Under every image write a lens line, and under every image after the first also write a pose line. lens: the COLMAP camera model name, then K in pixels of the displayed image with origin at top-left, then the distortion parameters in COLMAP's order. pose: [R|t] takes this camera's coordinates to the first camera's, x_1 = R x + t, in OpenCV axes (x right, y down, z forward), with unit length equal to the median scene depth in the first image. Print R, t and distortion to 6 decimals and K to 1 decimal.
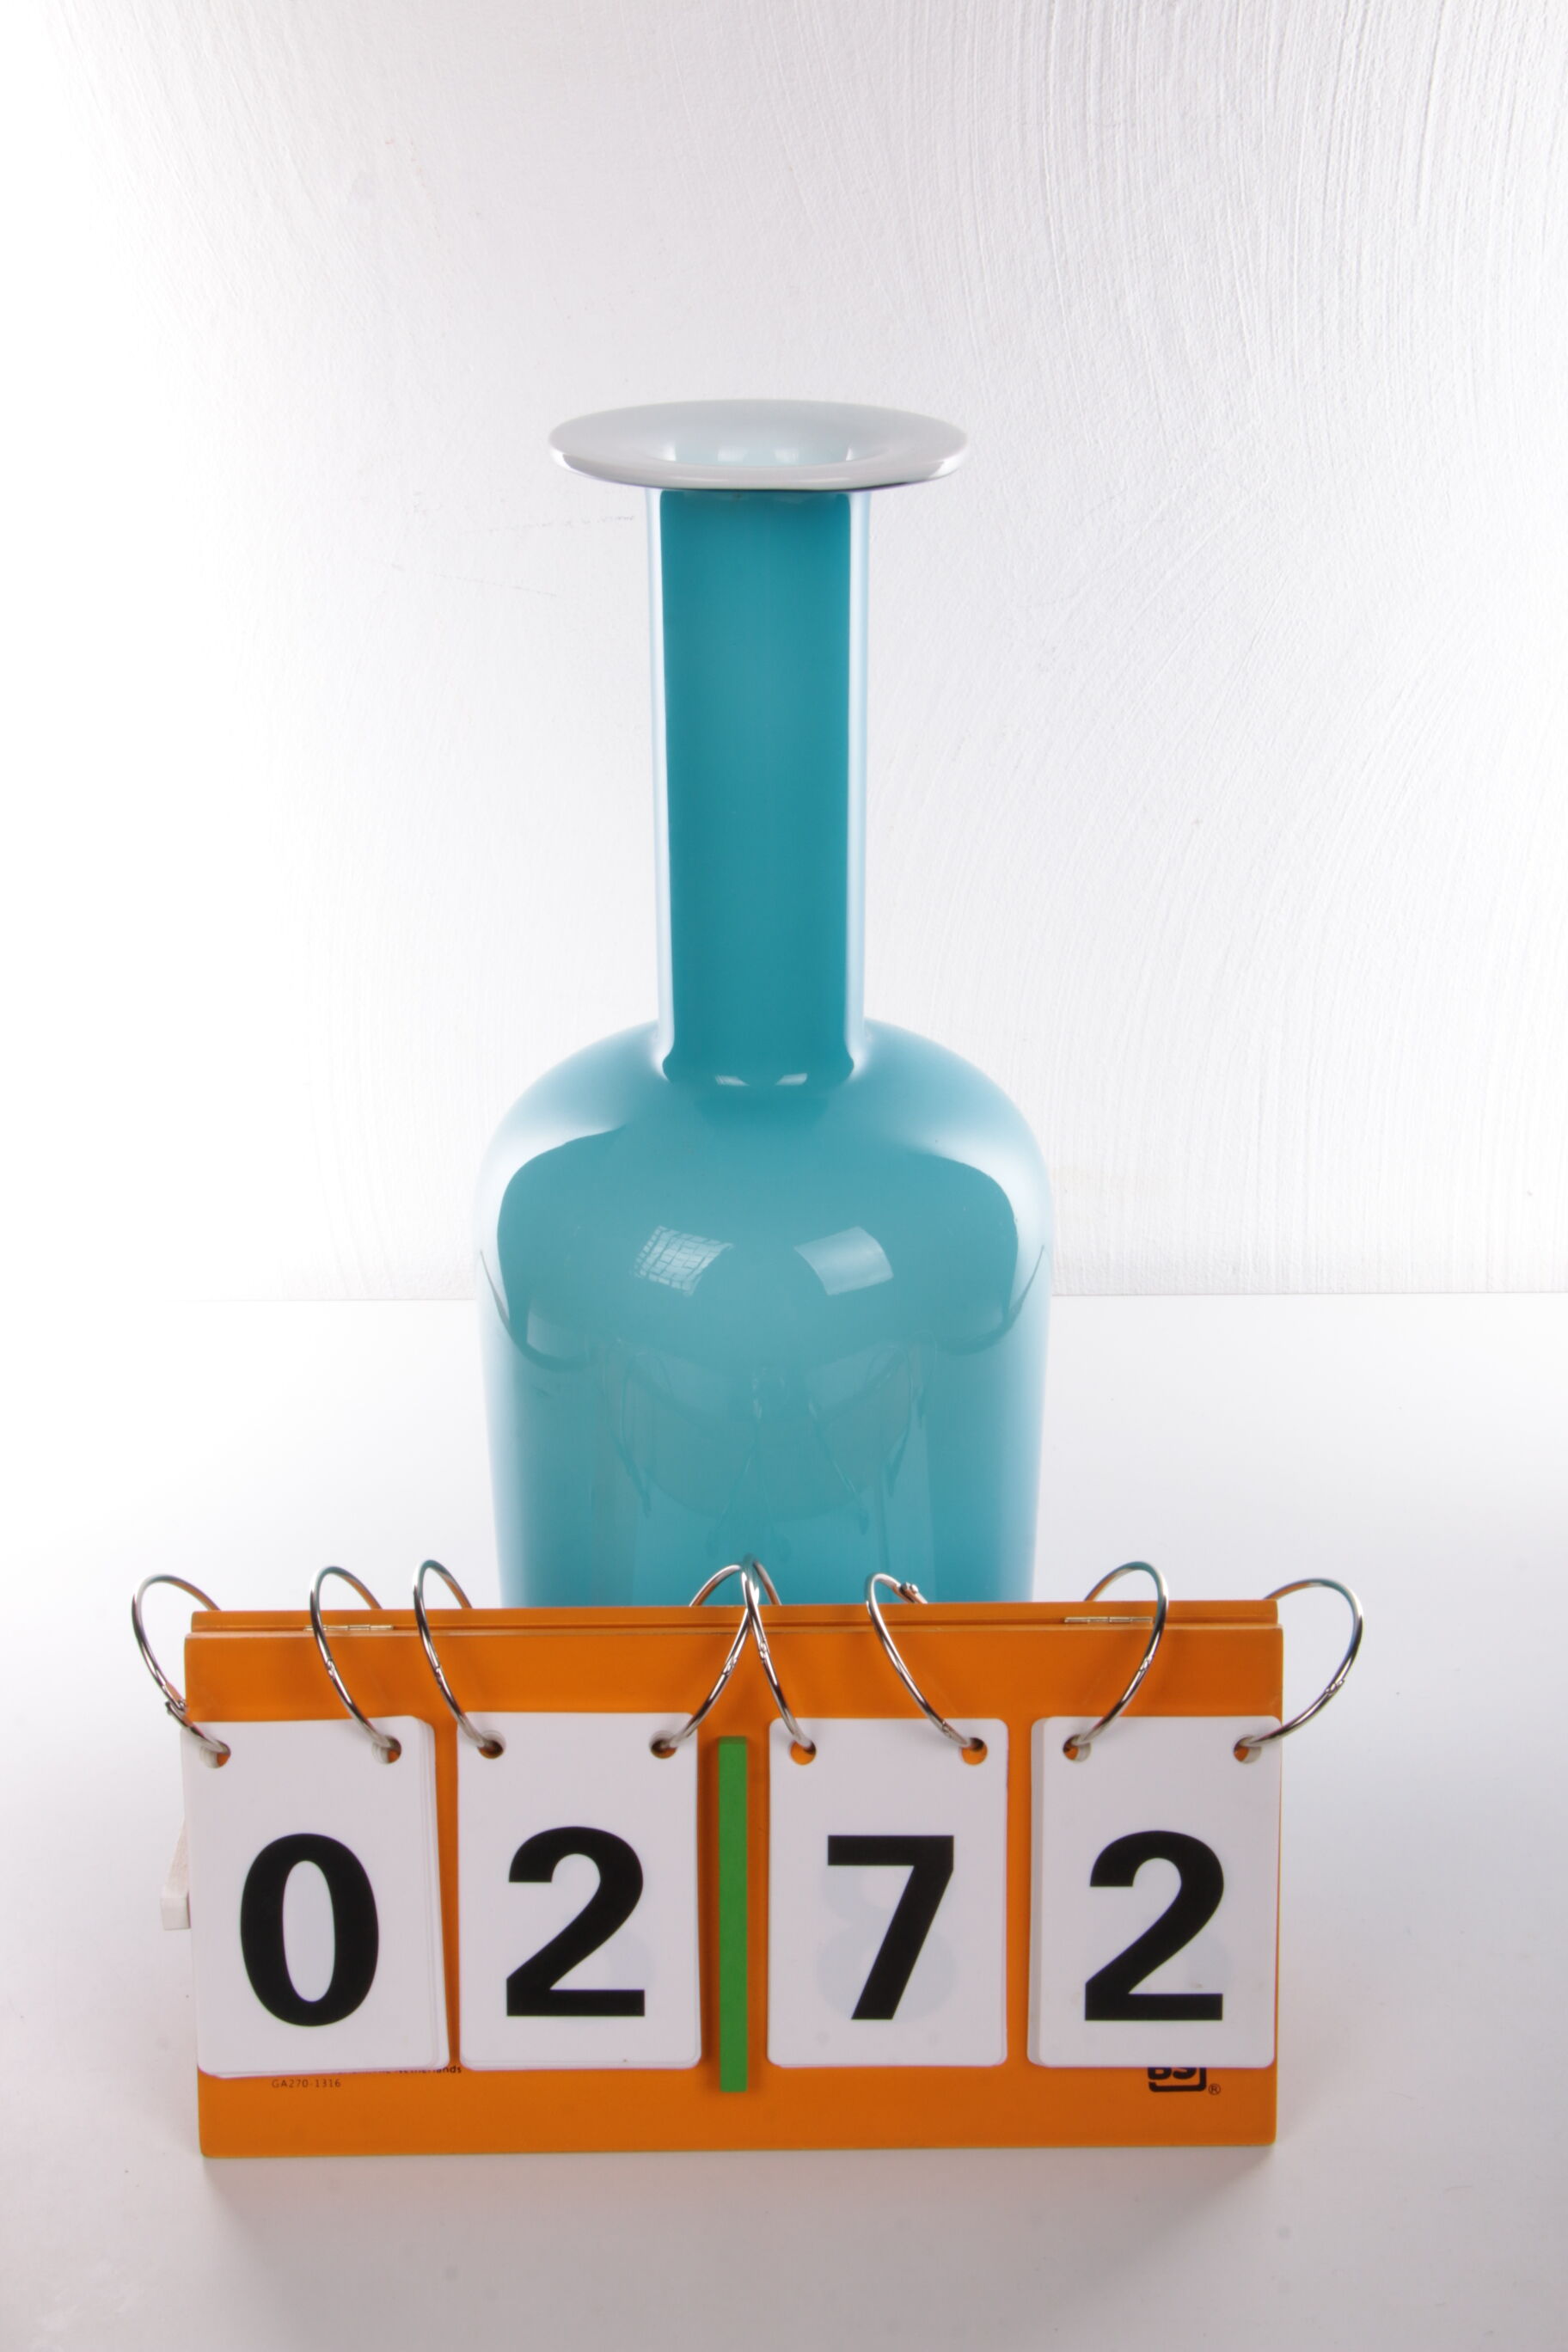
lens RADIAL K [[3491.6, 0, 784.0], [0, 3491.6, 1176.0], [0, 0, 1]] dist [-0.032469, 0.493536]
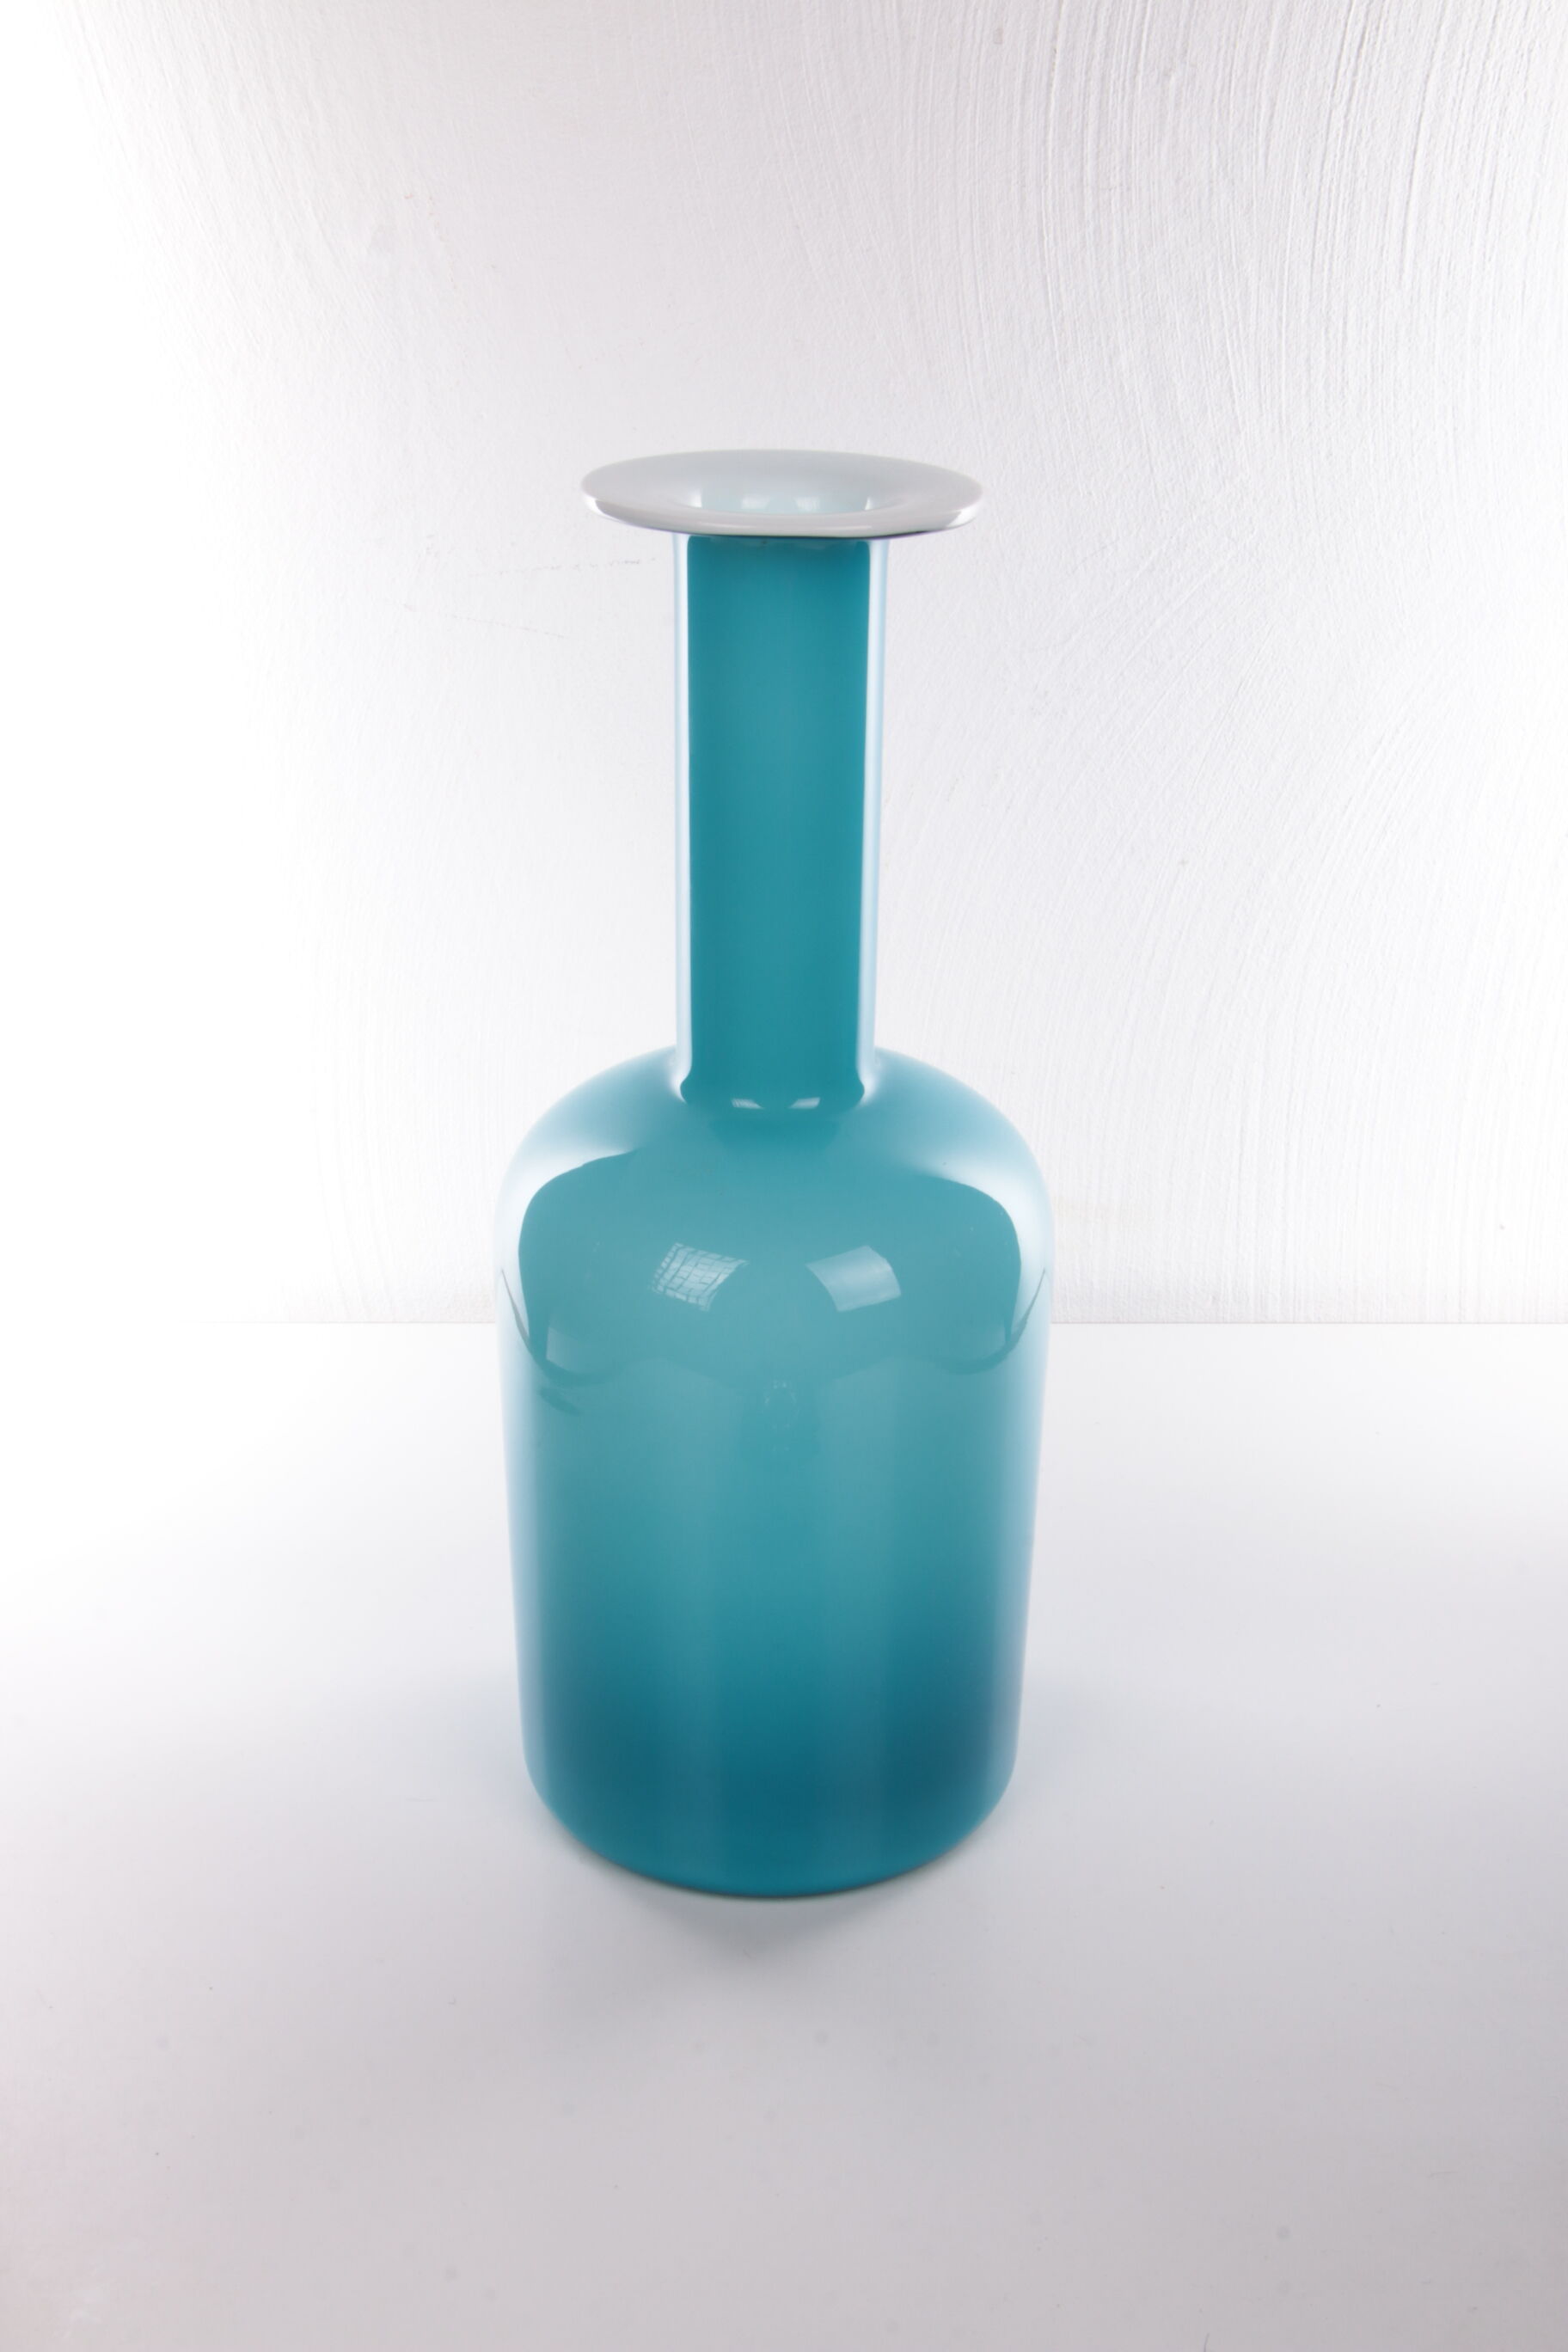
lens RADIAL K [[3491.6, 0, 784.0], [0, 3491.6, 1176.0], [0, 0, 1]] dist [-0.032469, 0.493536]
pose [[0.999870, 0.008039, 0.013943, -0.014243], [-0.007859, 0.999886, -0.012926, 0.005804], [-0.014045, 0.012815, 0.999819, -0.029173]]
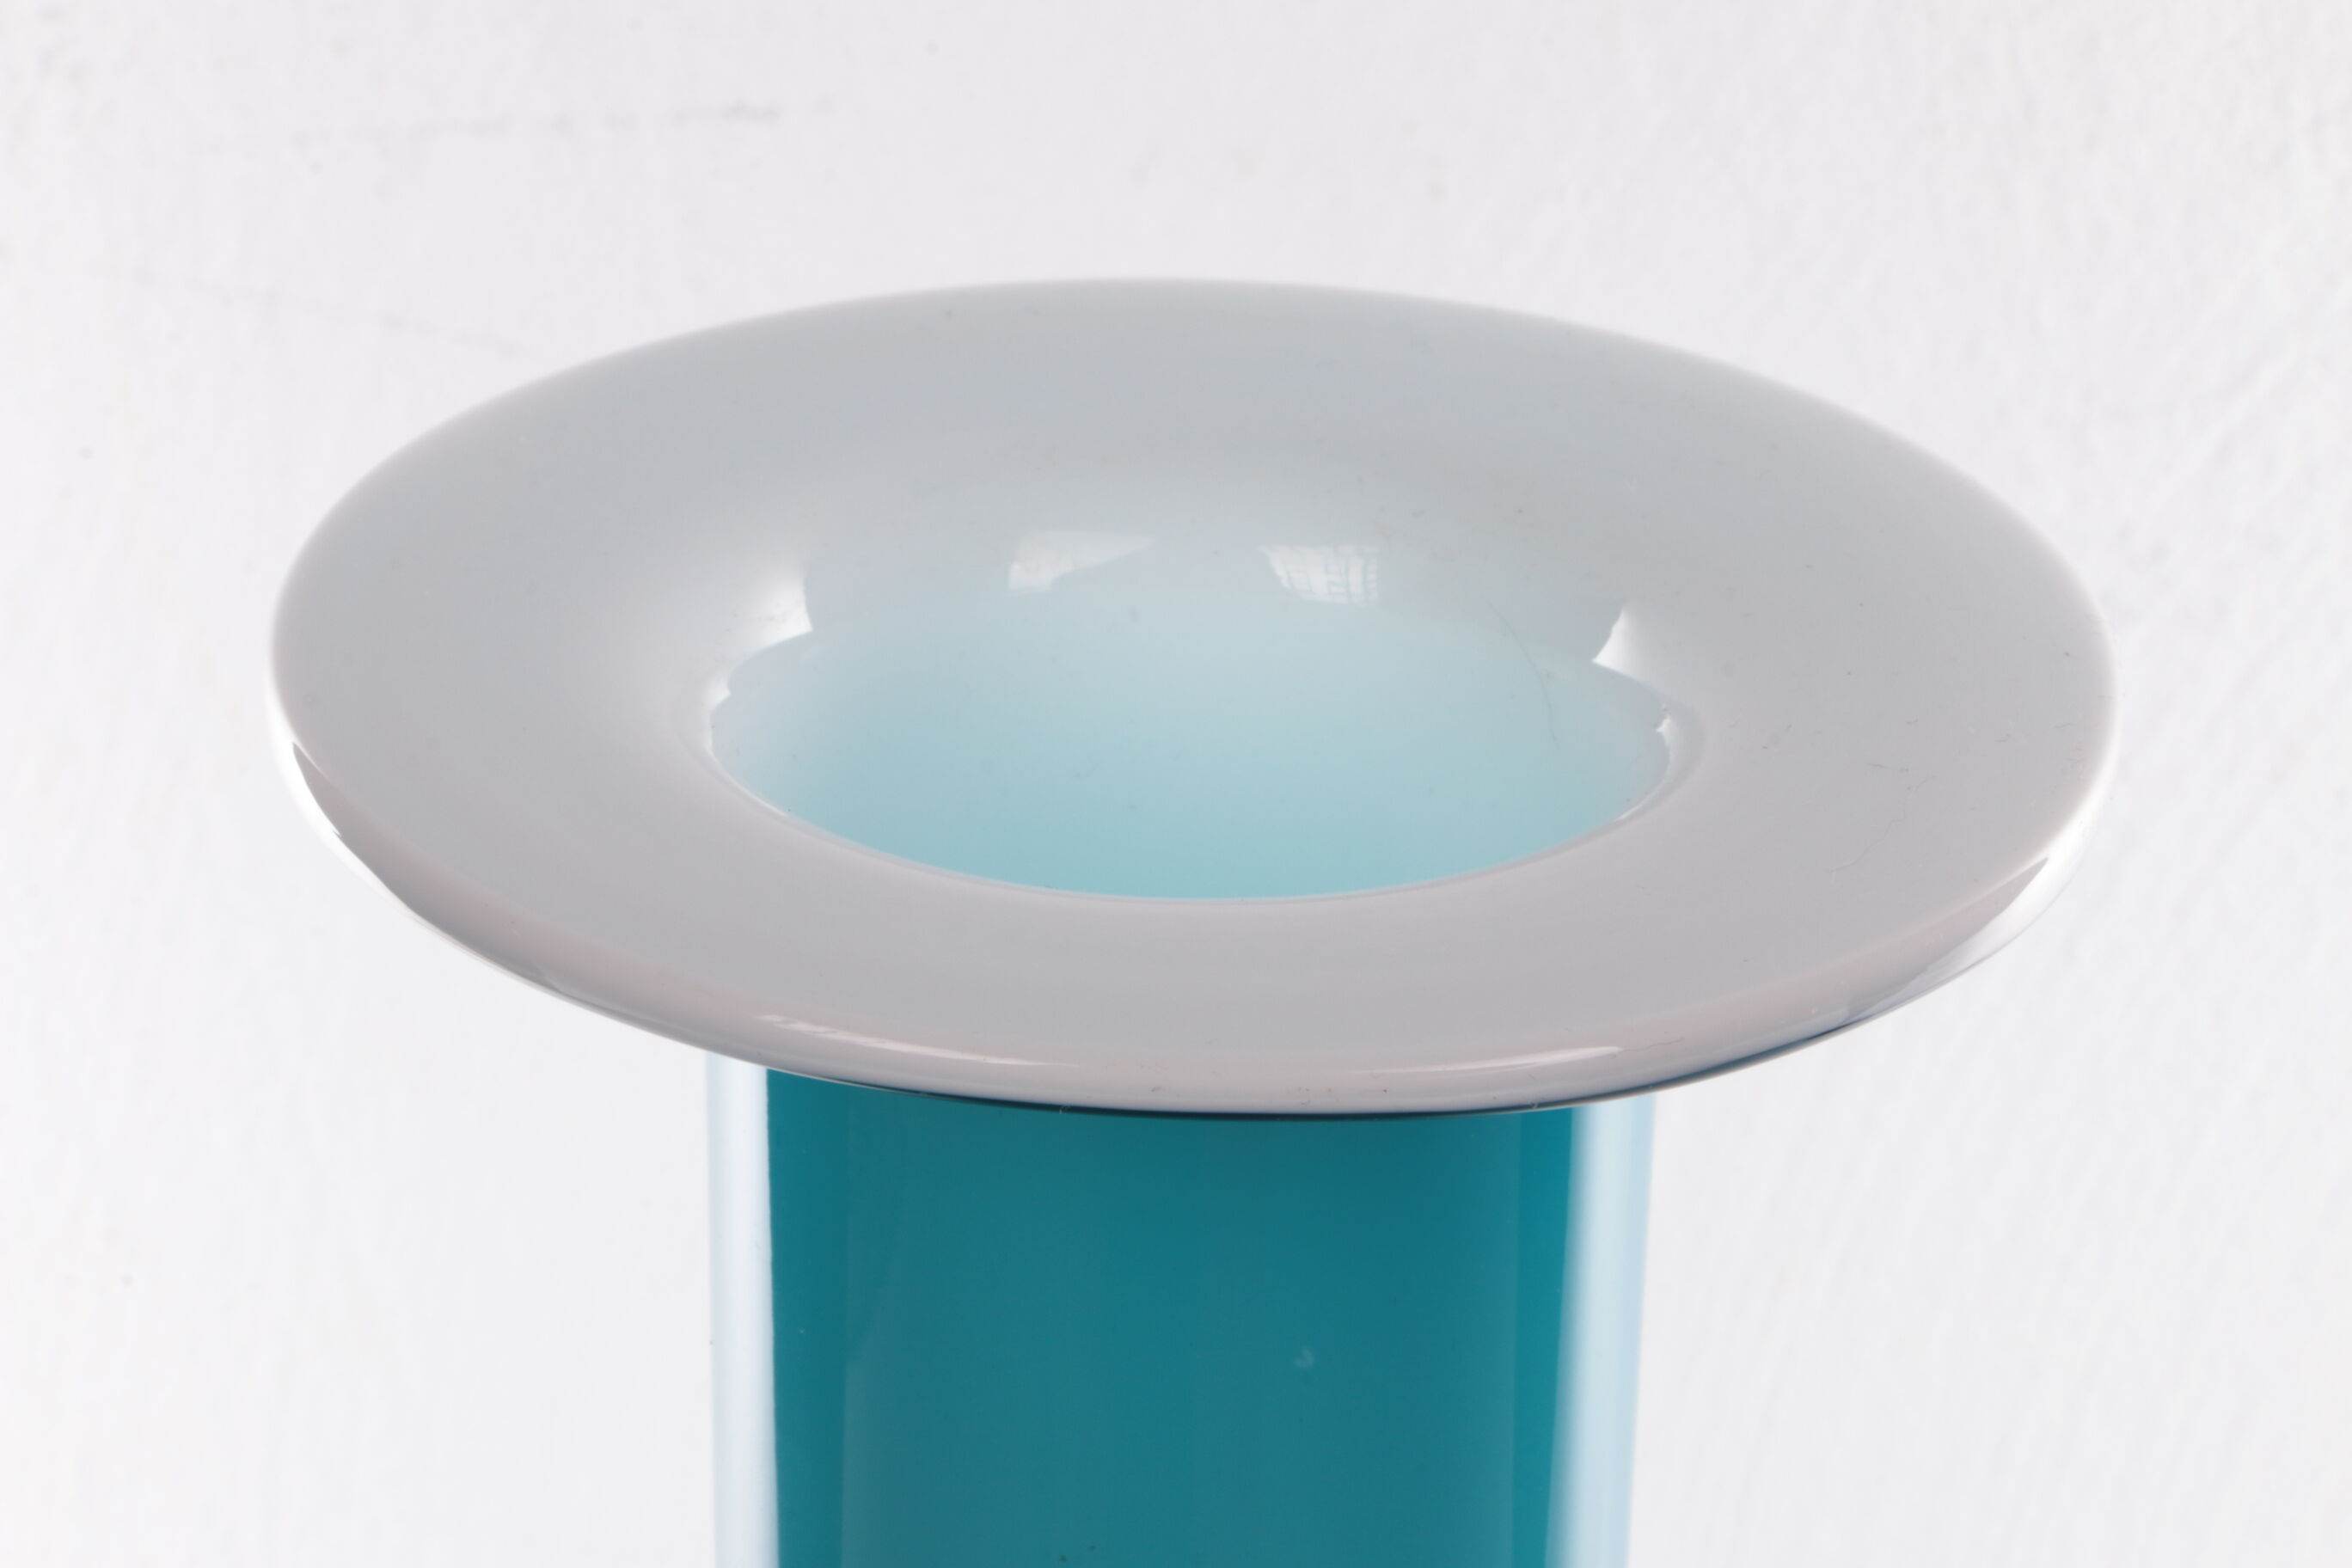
lens RADIAL K [[7455.9, 0, 1170.9], [0, 7455.9, 1018.6], [0, 0, 1]] dist [0.415383, -0.129168]
pose [[0.999704, 0.023176, -0.007389, -0.003008], [-0.022255, 0.994030, 0.106816, -0.191151], [0.009821, -0.106620, 0.994251, 0.369241]]
